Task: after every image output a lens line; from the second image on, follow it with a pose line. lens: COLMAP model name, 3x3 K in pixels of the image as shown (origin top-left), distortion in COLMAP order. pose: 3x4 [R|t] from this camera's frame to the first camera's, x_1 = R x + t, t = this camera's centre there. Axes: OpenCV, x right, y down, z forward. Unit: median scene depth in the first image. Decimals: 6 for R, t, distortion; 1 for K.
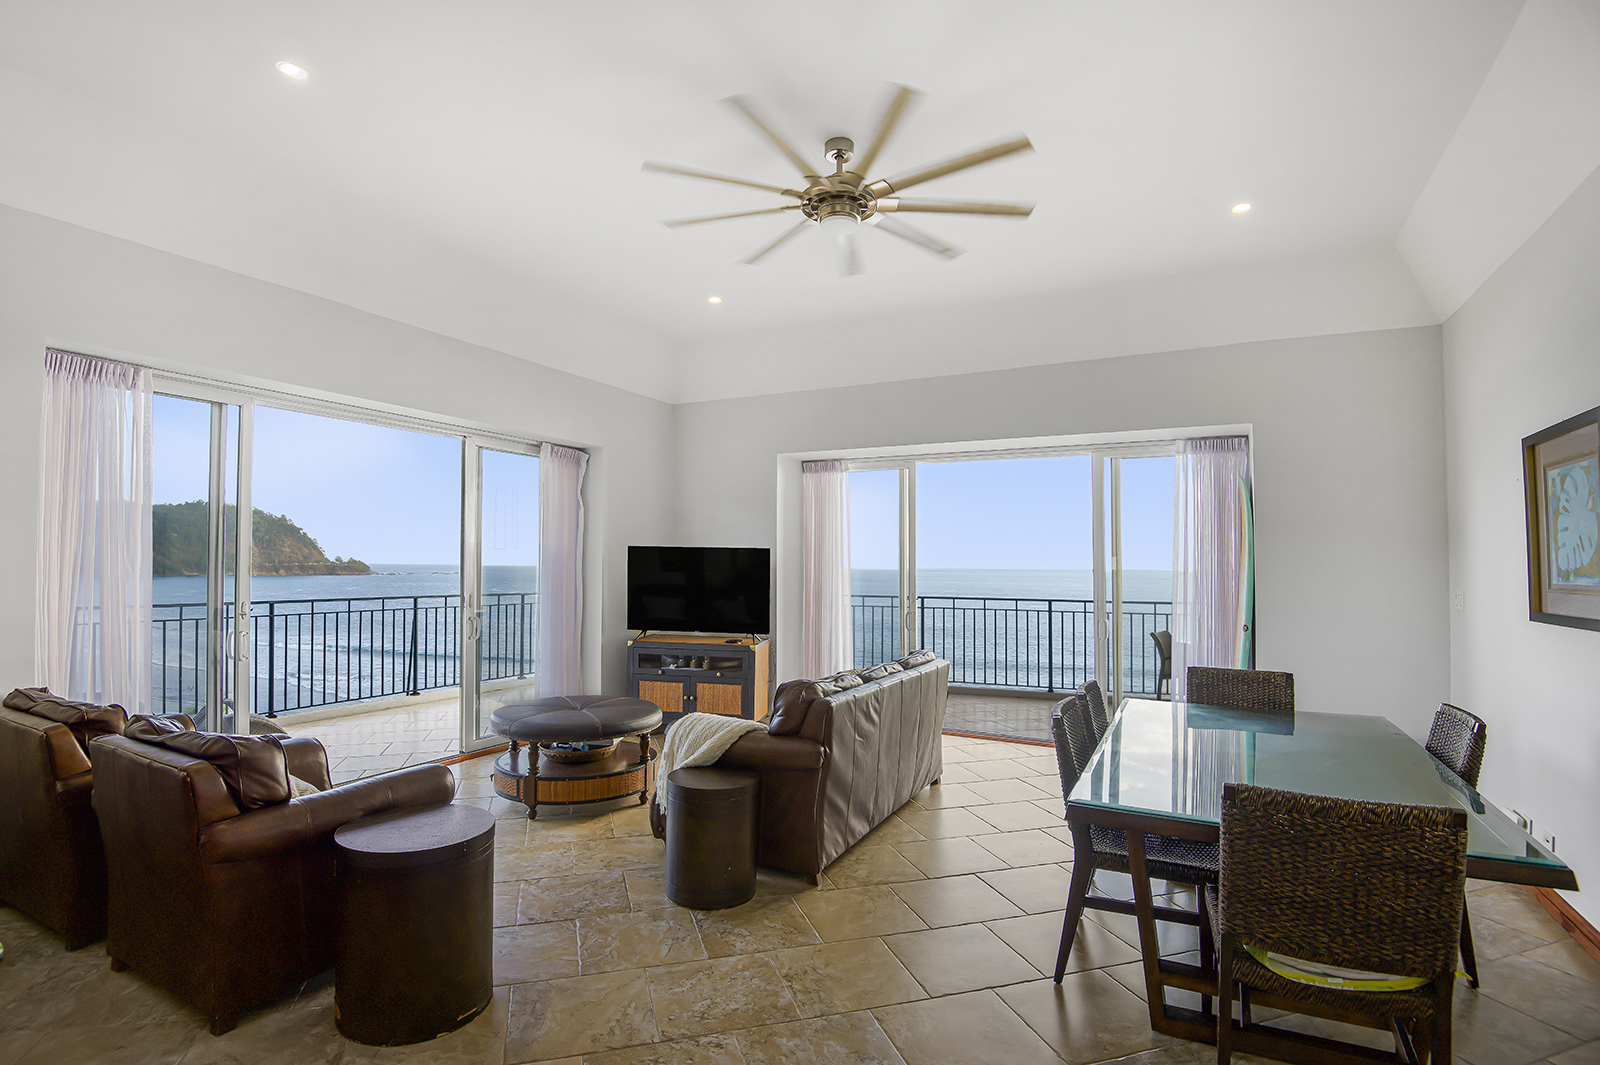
lens RADIAL K [[775.9, 0, 836.8], [0, 775.9, 554.7], [0, 0, 1]] dist [-0.039563, -0.005441]
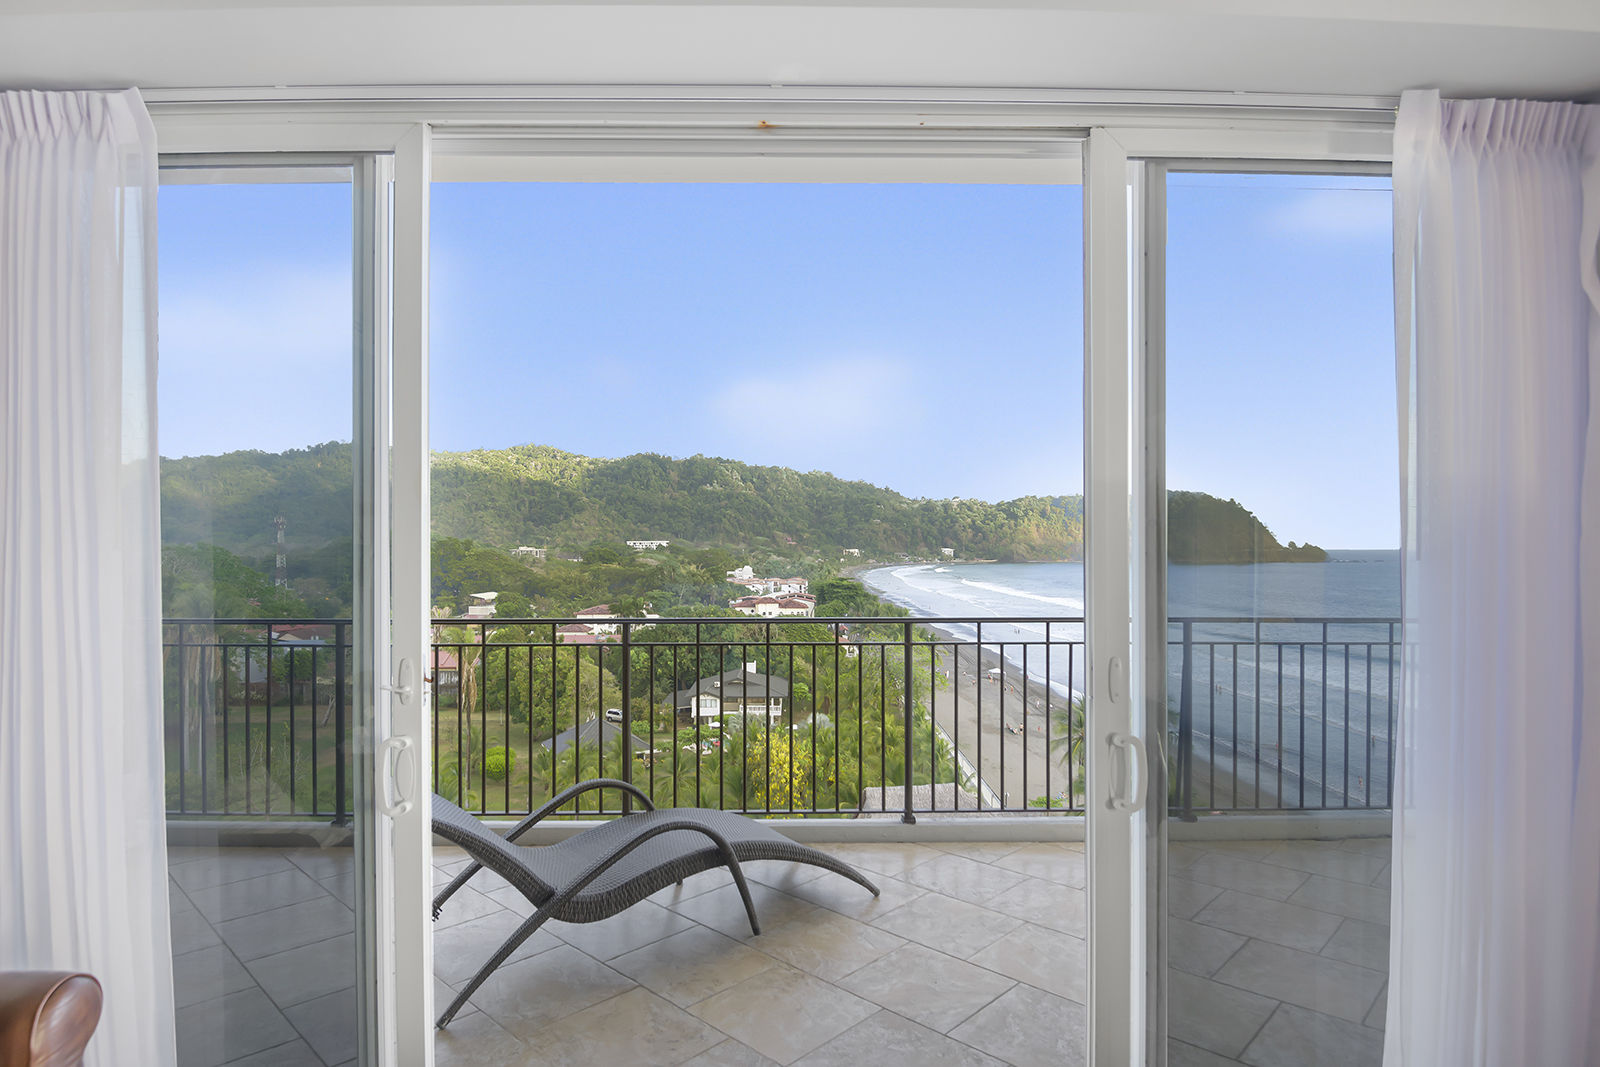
lens RADIAL K [[859.2, 0, 792.9], [0, 859.2, 544.0], [0, 0, 1]] dist [-0.028764, -0.000372]
pose [[0.435945, -0.011012, -0.899906, -0.229343], [0.015829, 0.999864, -0.004567, 0.006836], [0.899834, -0.012254, 0.436060, 0.730436]]
